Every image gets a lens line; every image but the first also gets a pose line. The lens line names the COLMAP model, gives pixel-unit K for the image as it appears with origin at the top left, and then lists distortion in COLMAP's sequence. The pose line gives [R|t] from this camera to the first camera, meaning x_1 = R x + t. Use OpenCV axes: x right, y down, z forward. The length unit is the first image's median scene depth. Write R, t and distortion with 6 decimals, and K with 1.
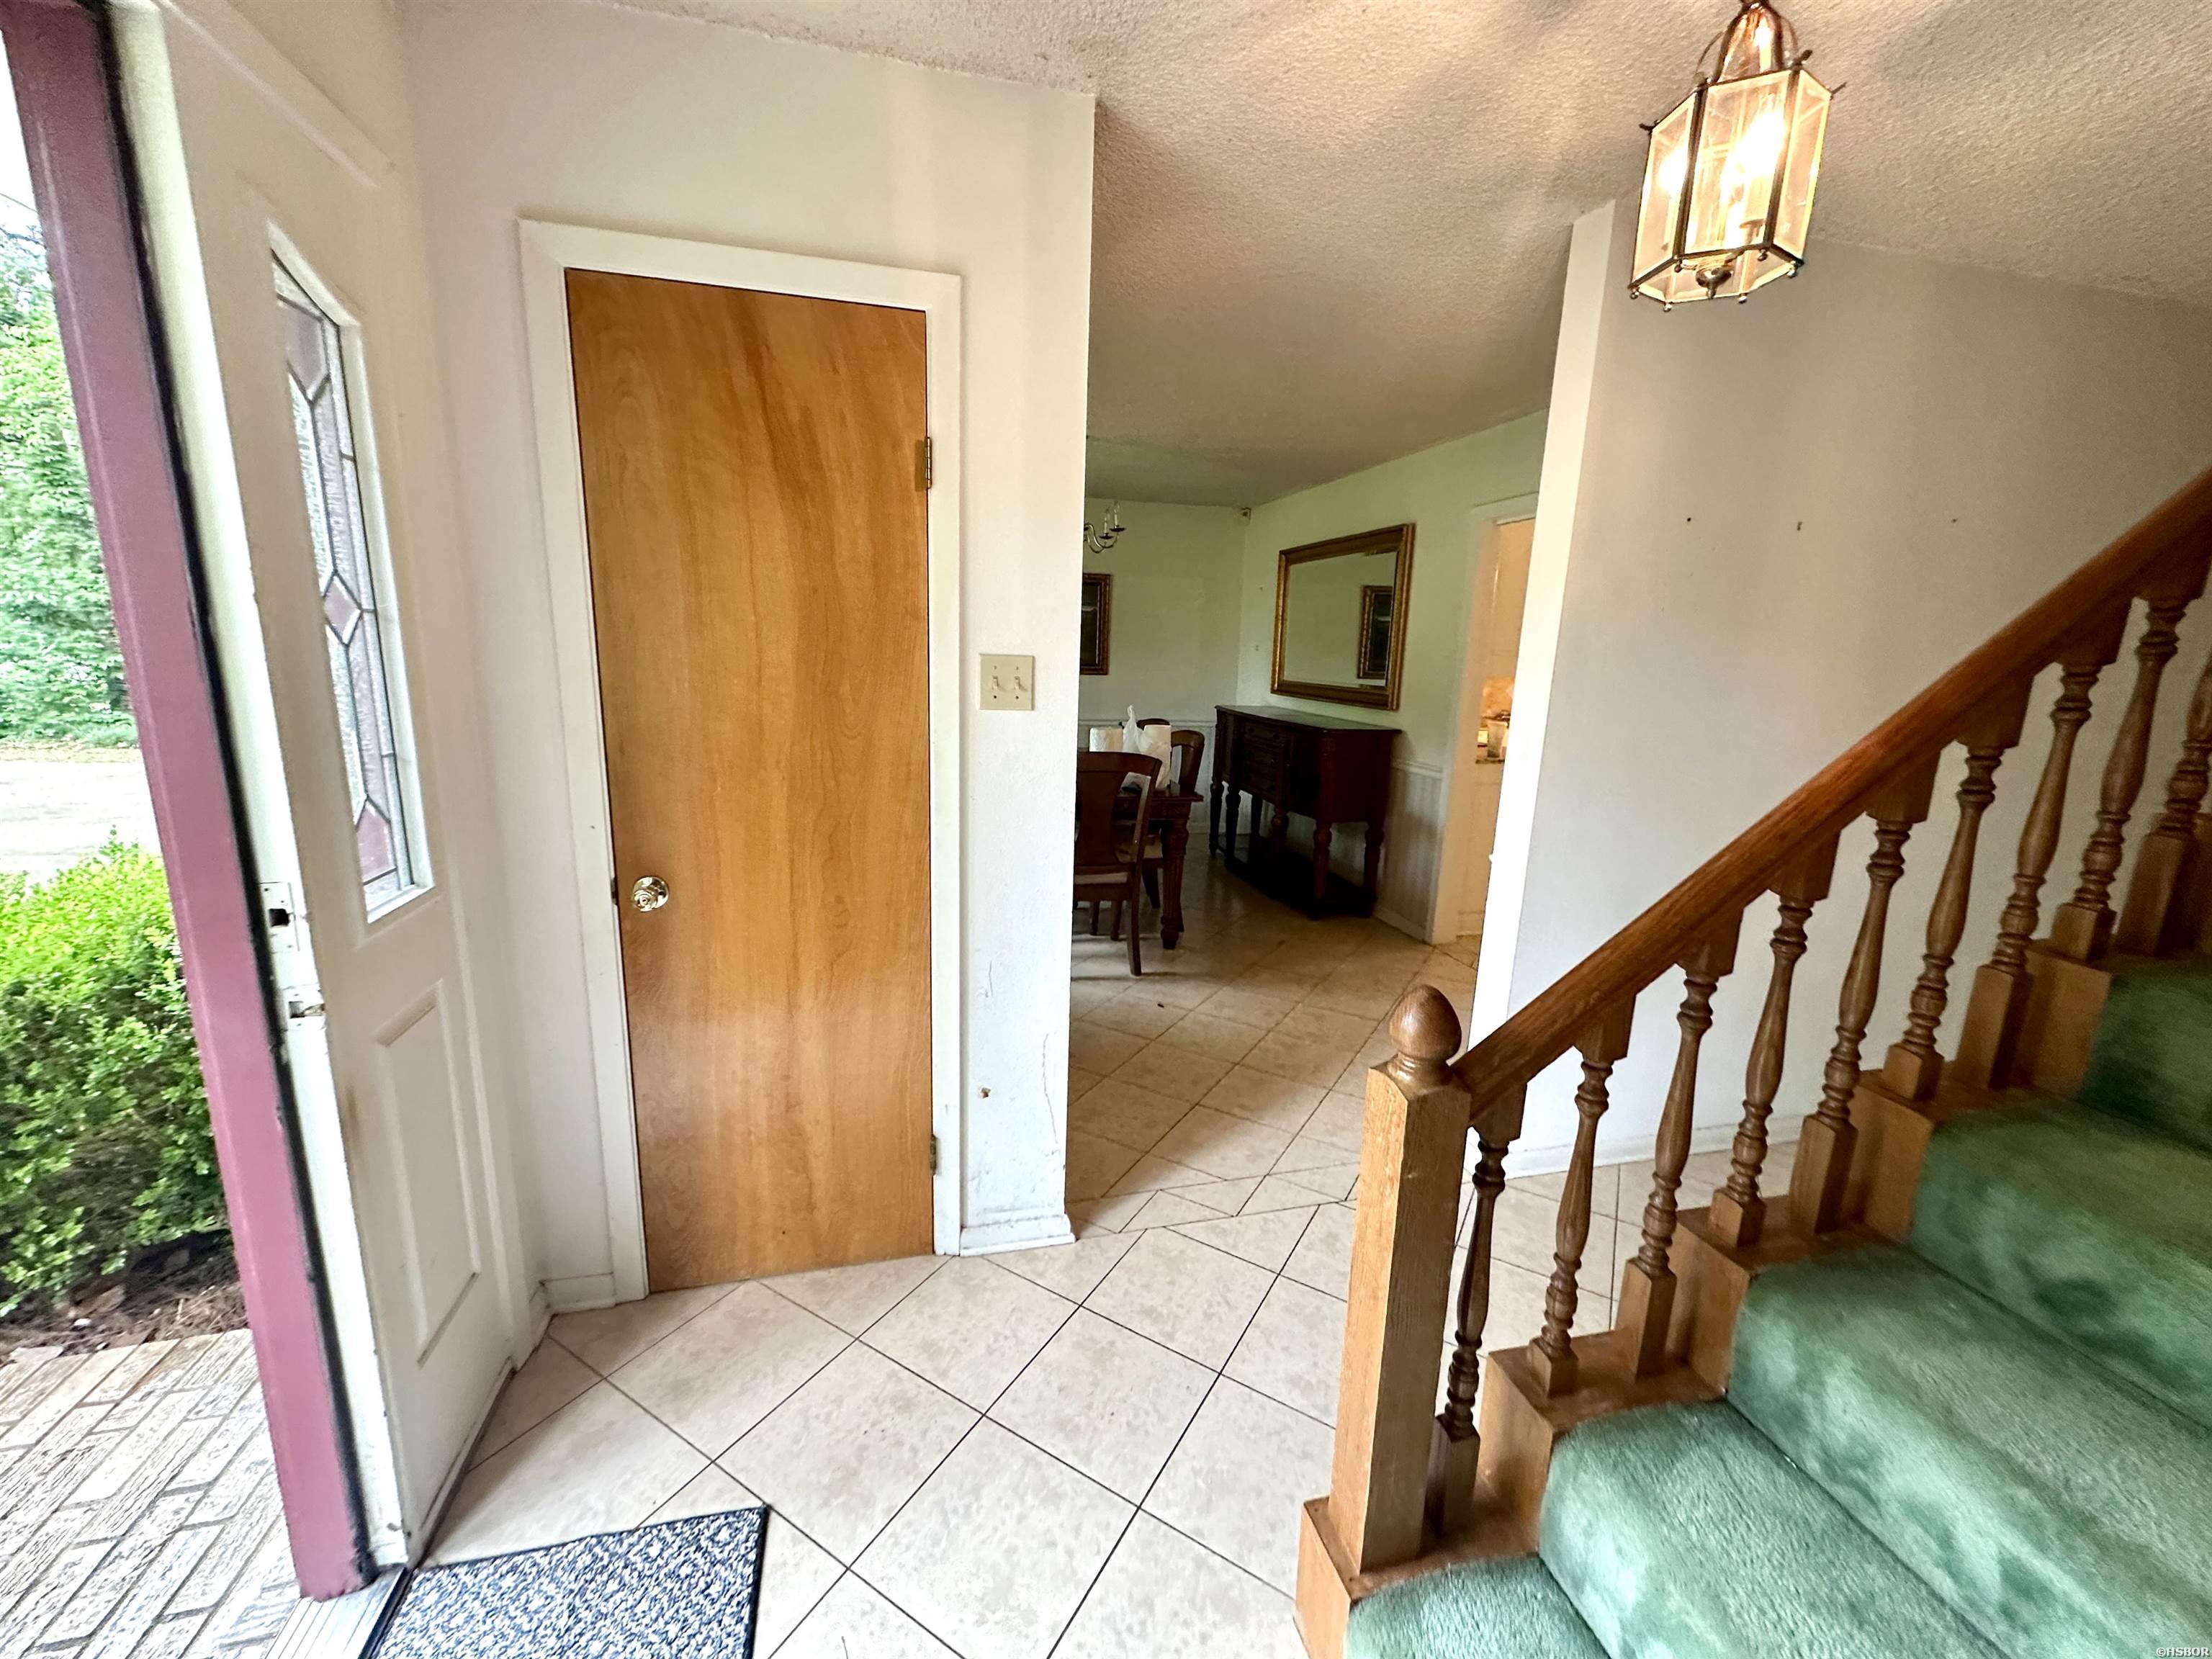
lens RADIAL K [[882.2, 0, 1100.9], [0, 882.2, 821.9], [0, 0, 1]] dist [0.000307, -0.000022]
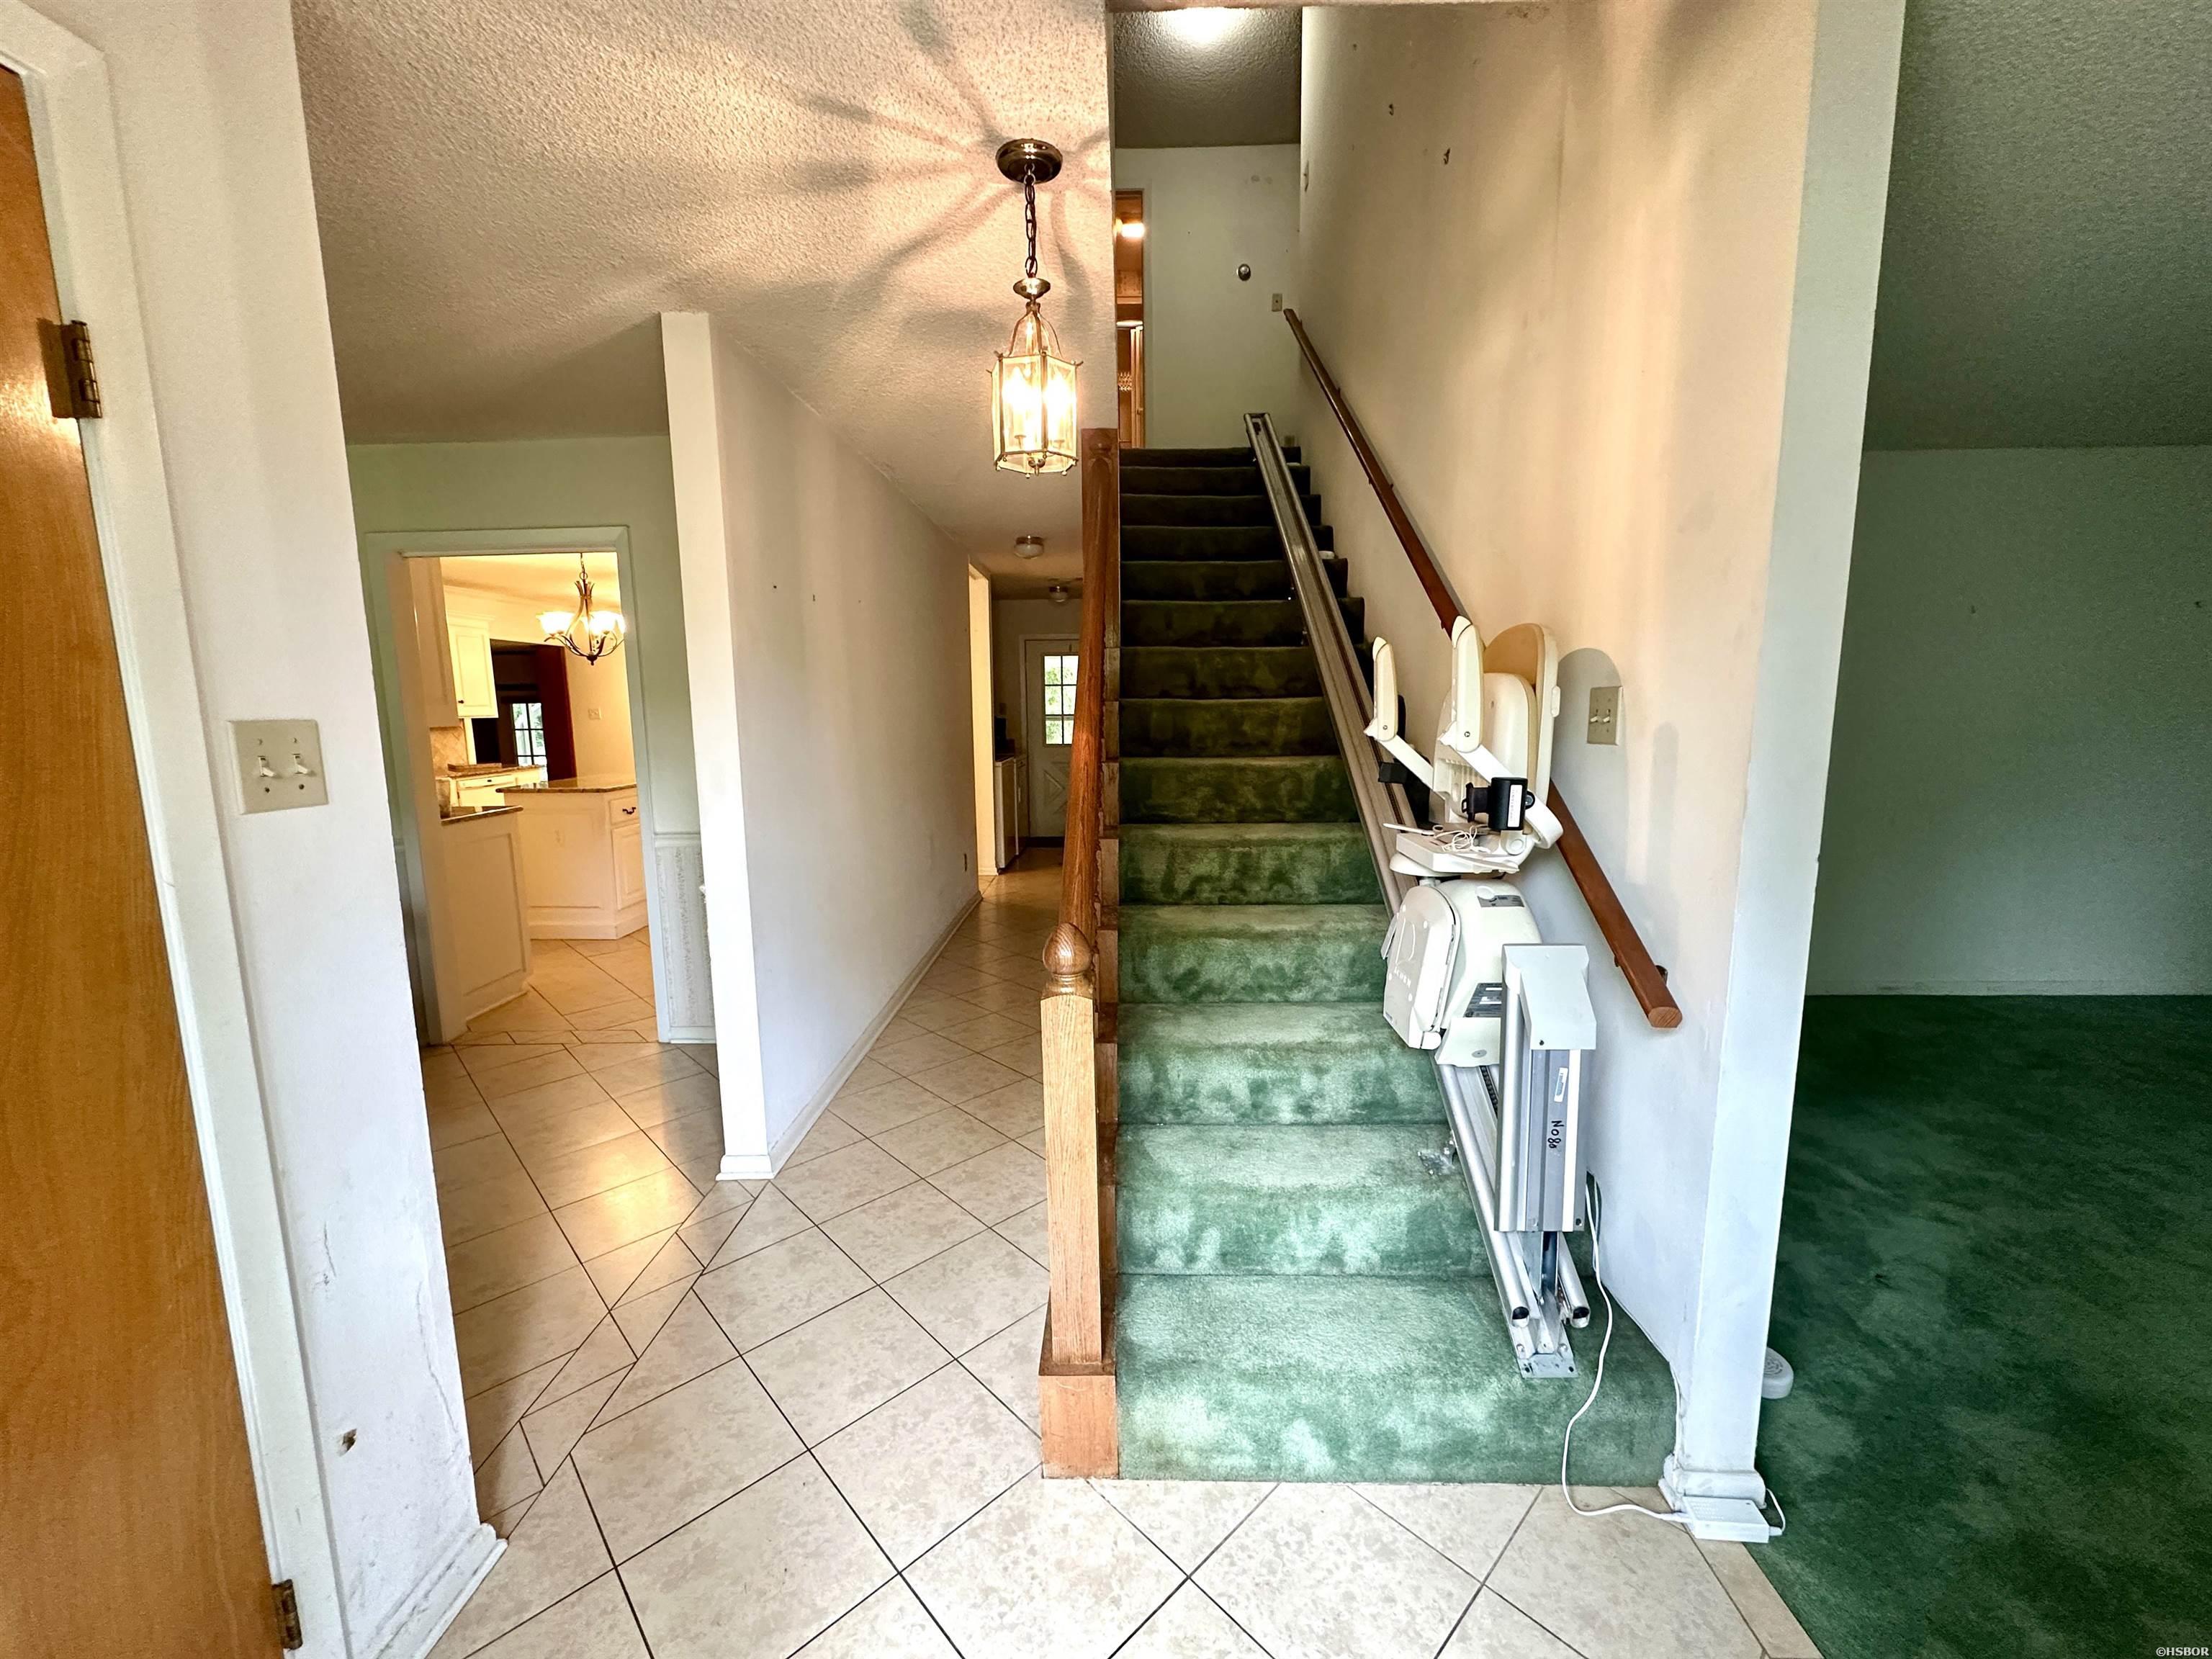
lens RADIAL K [[882.2, 0, 1102.3], [0, 882.2, 825.8], [0, 0, 1]] dist [0.000307, -0.000022]
pose [[0.261849, -0.168393, 0.950305, -0.781584], [0.210809, 0.970863, 0.113949, -0.095755], [-0.941804, 0.170496, 0.289718, 0.422681]]
